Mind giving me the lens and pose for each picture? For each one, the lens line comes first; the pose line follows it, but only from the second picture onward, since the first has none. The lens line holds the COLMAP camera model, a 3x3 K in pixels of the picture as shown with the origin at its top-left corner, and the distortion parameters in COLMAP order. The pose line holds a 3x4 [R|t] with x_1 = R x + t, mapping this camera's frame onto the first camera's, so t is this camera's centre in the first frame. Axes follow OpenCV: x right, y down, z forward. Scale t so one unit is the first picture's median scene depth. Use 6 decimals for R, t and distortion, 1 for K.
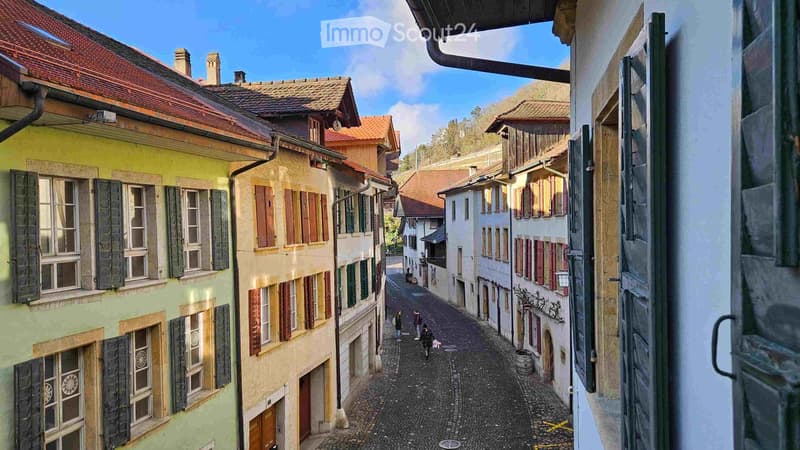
lens RADIAL K [[537.3, 0, 422.8], [0, 537.3, 223.4], [0, 0, 1]] dist [0.002538, -0.000109]
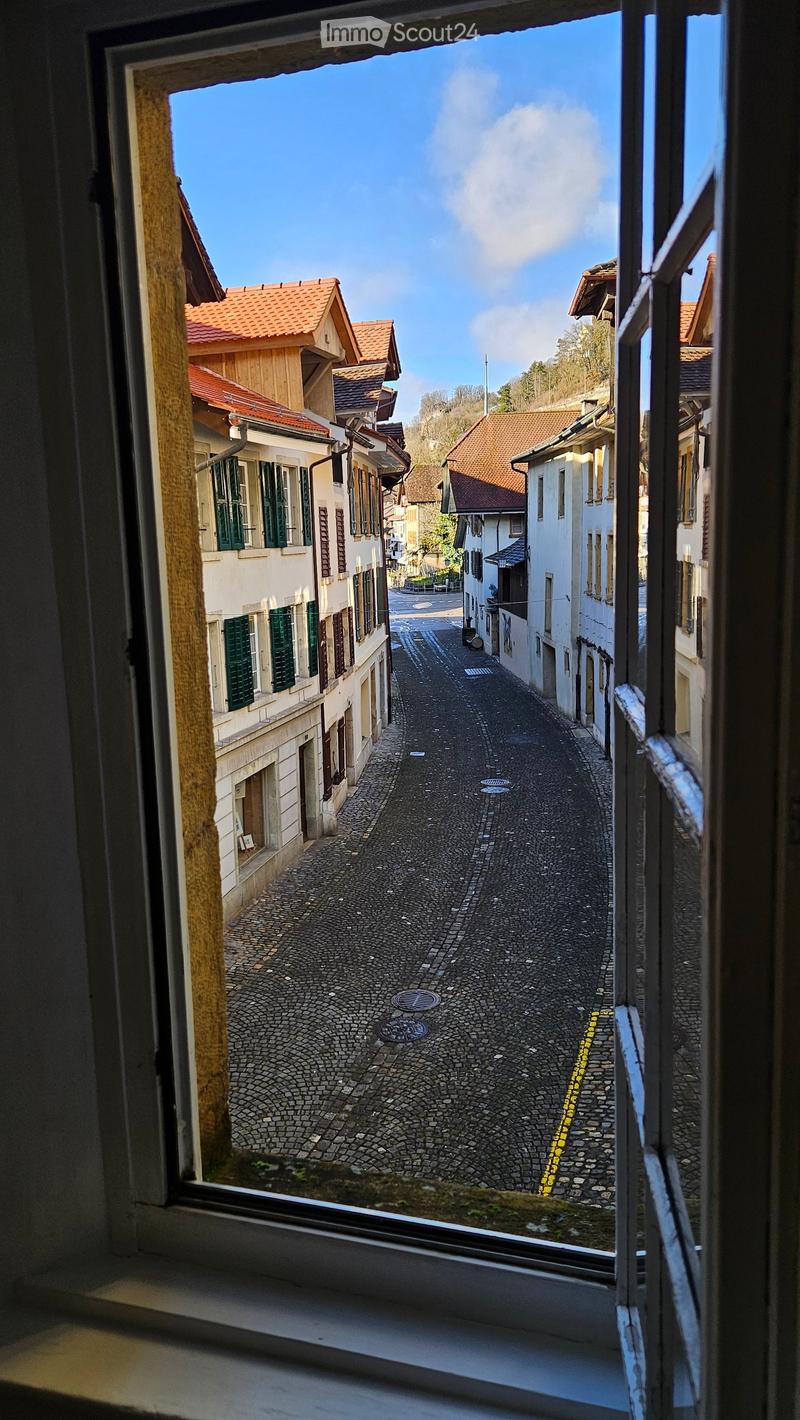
lens RADIAL K [[1055.7, 0, 396.5], [0, 1055.7, 728.9], [0, 0, 1]] dist [0.001405, -0.000916]
pose [[0.993942, 0.008016, -0.109618, 0.080914], [0.012752, 0.982191, 0.187452, 0.000814], [0.109168, -0.187714, 0.976138, 0.080491]]
